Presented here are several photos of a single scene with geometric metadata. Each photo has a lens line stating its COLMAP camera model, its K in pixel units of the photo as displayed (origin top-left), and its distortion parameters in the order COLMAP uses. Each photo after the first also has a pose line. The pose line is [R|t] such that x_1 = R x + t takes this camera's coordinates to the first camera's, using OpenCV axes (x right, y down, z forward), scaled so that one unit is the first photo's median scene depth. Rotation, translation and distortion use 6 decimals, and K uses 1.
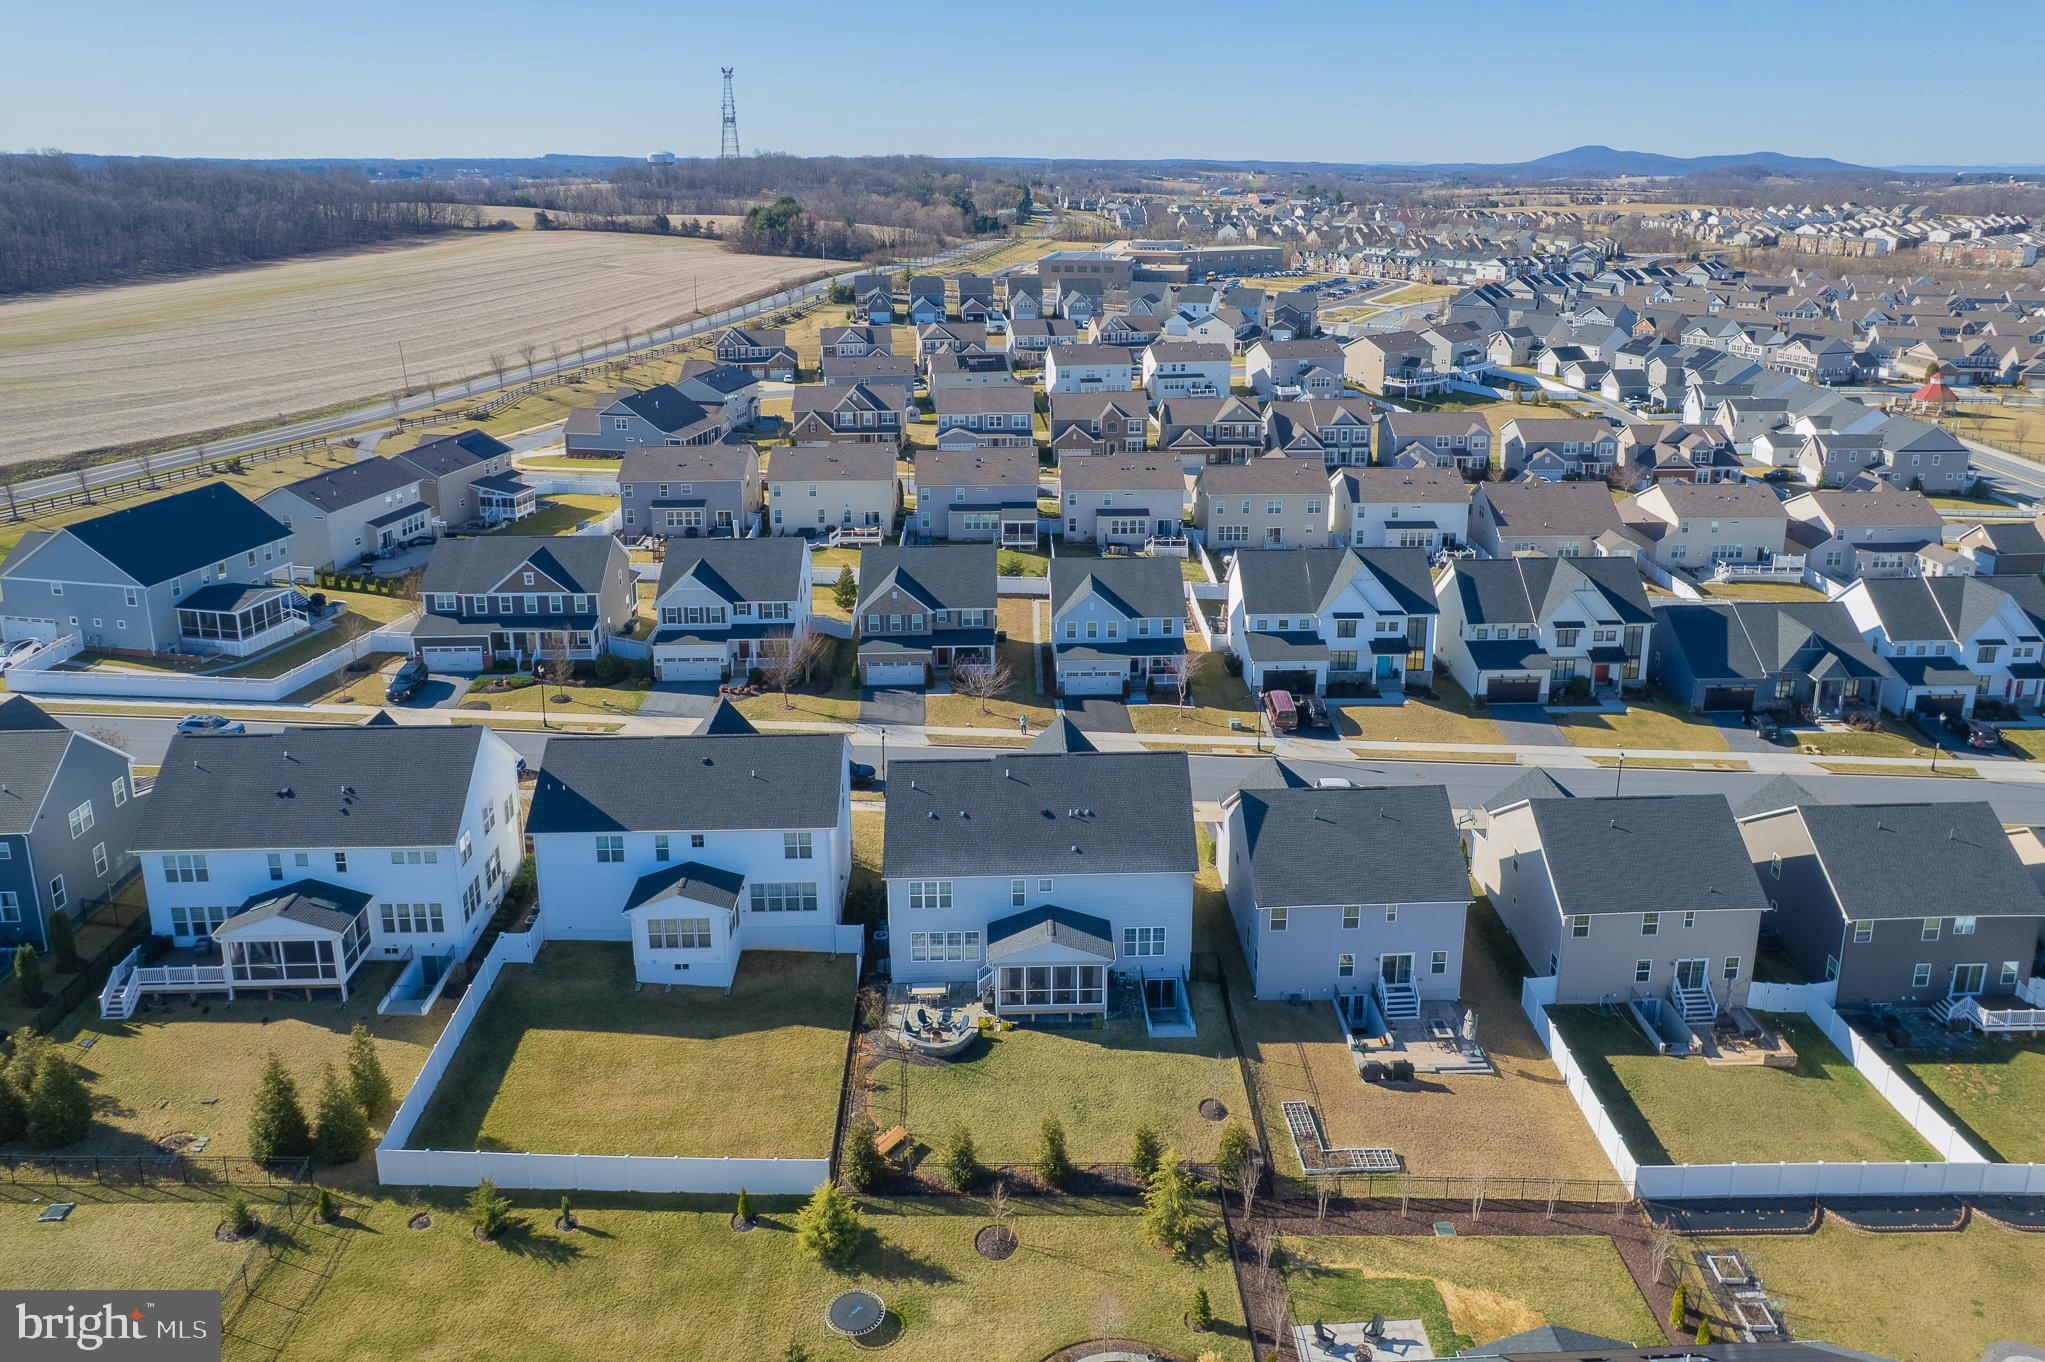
lens RADIAL K [[1315.3, 0, 1060.5], [0, 1315.3, 526.7], [0, 0, 1]] dist [-0.058897, 0.045749]
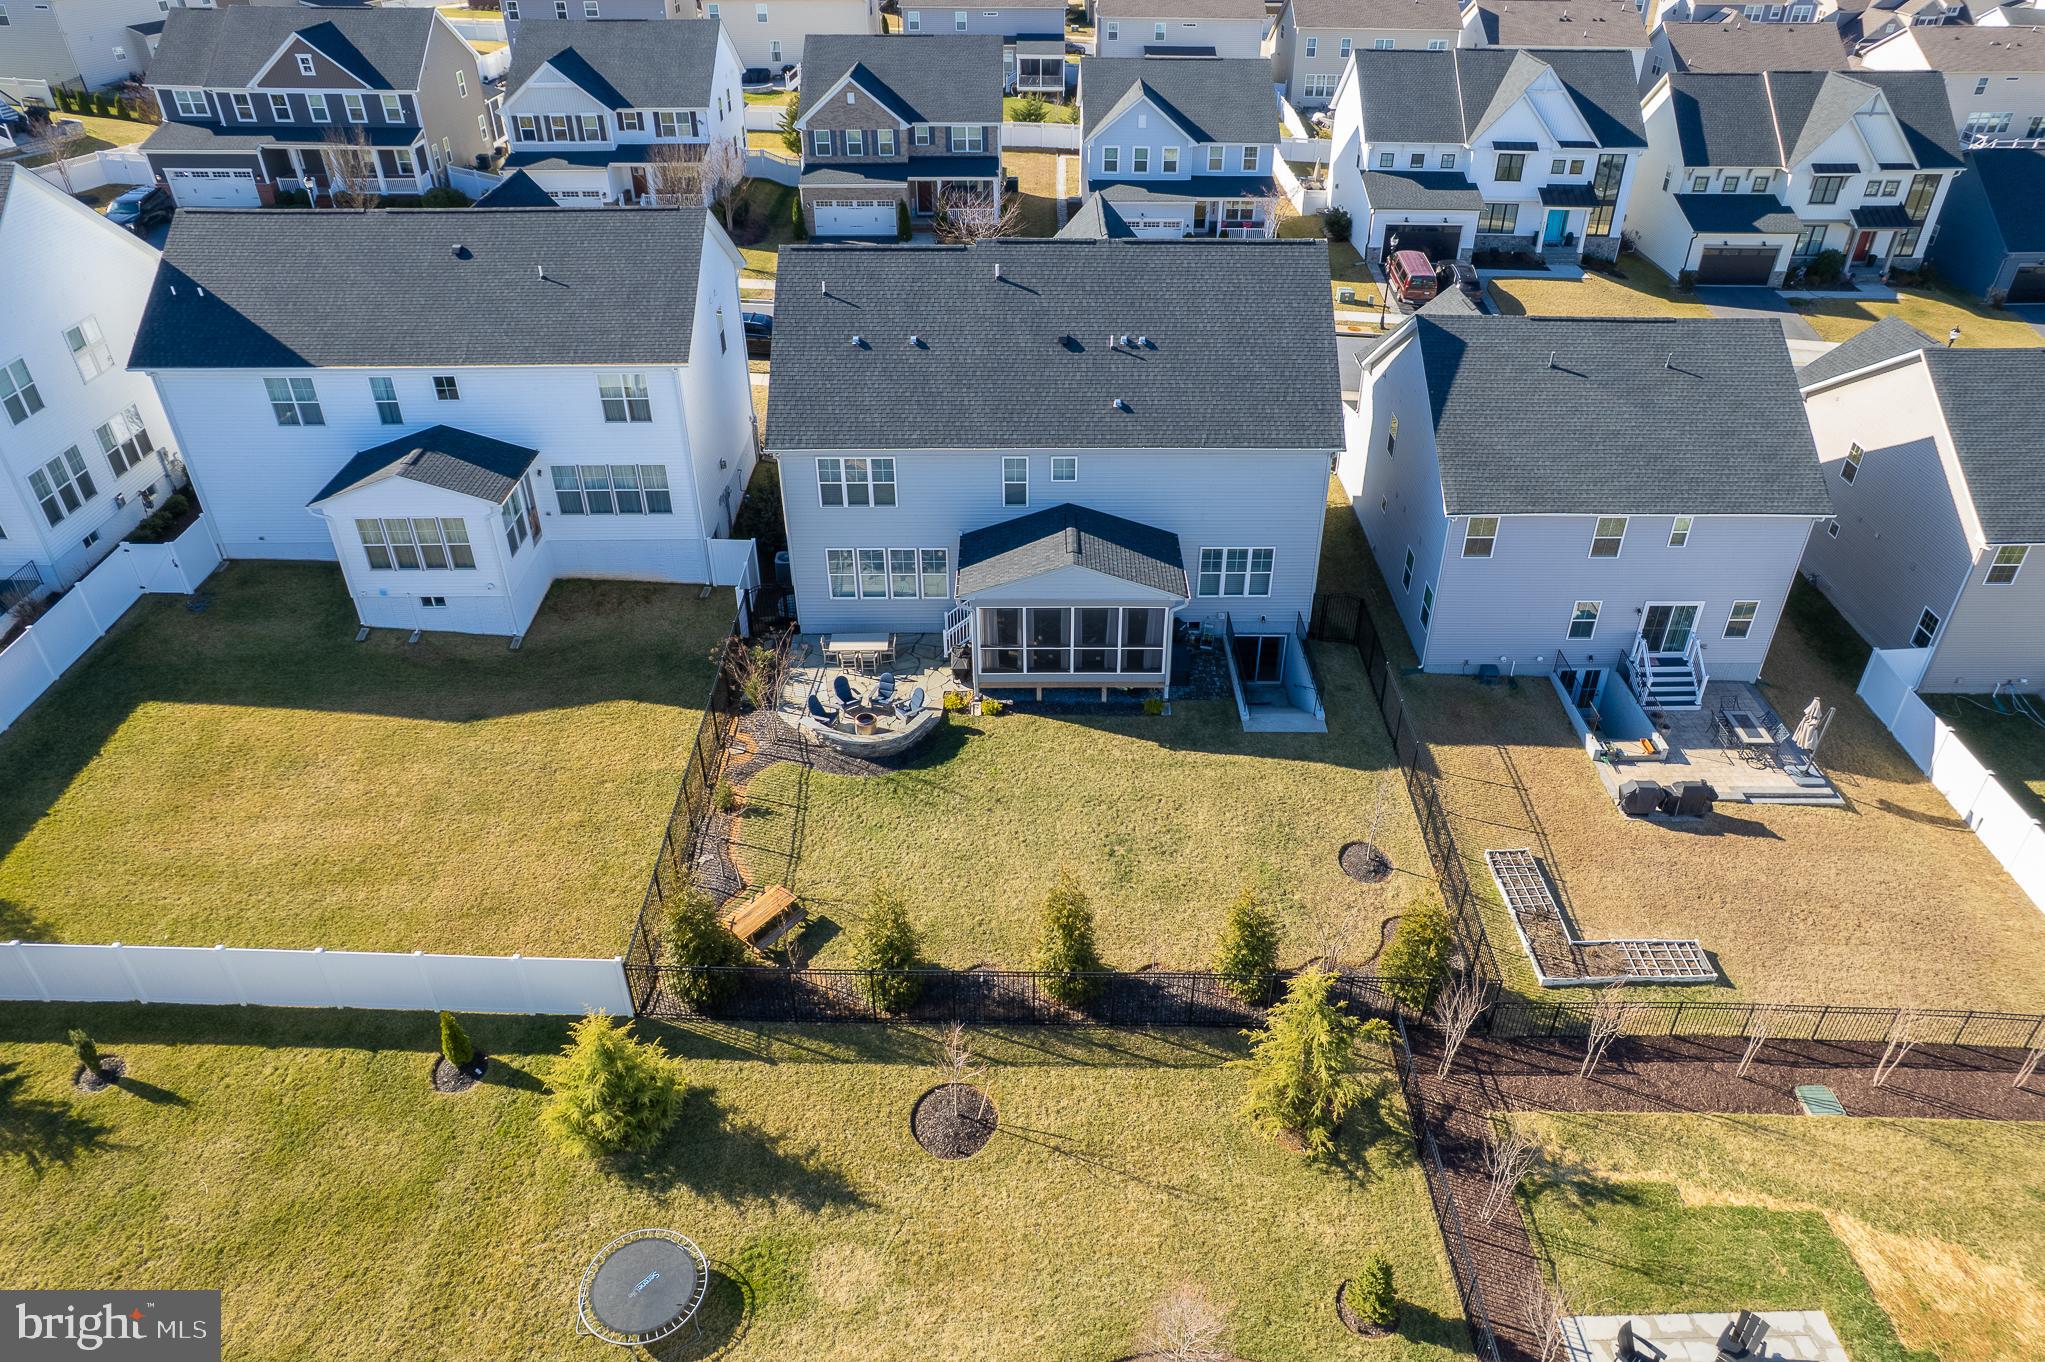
lens RADIAL K [[1315.3, 0, 1036.7], [0, 1315.3, 673.5], [0, 0, 1]] dist [-0.058897, 0.045749]
pose [[0.999194, 0.019080, -0.035320, -0.001978], [-0.005744, 0.938728, 0.344612, 0.167997], [0.039731, -0.344131, 0.938080, 0.459680]]
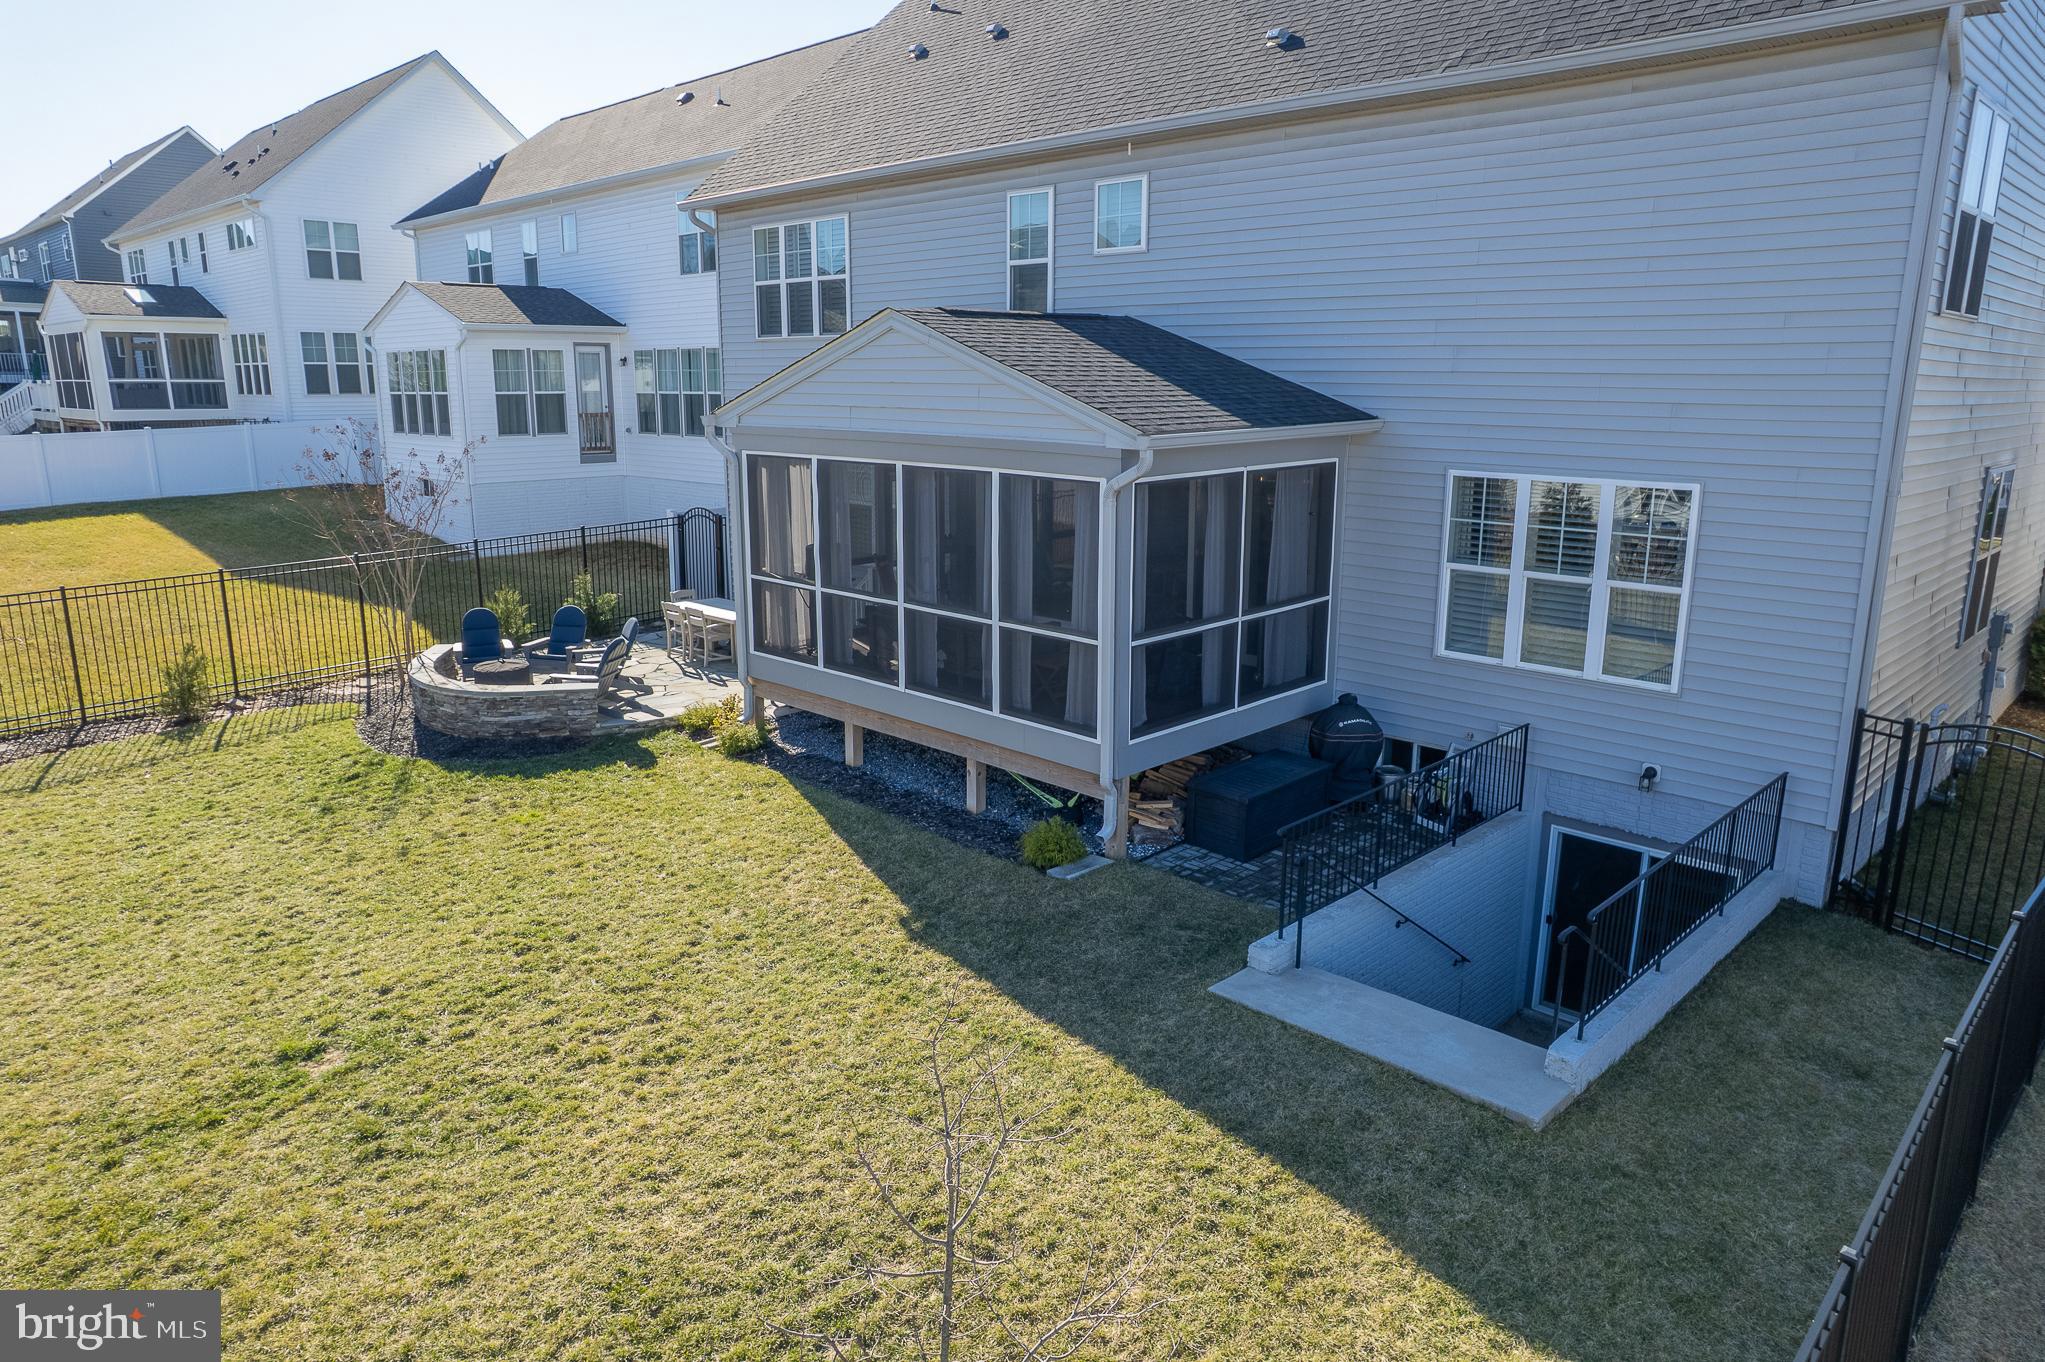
lens RADIAL K [[1315.3, 0, 1024.6], [0, 1315.3, 686.5], [0, 0, 1]] dist [-0.058897, 0.045749]
pose [[0.671573, 0.162269, -0.722951, 0.145693], [-0.192415, 0.980443, 0.041323, 0.349528], [0.715518, 0.111355, 0.689662, 0.866265]]
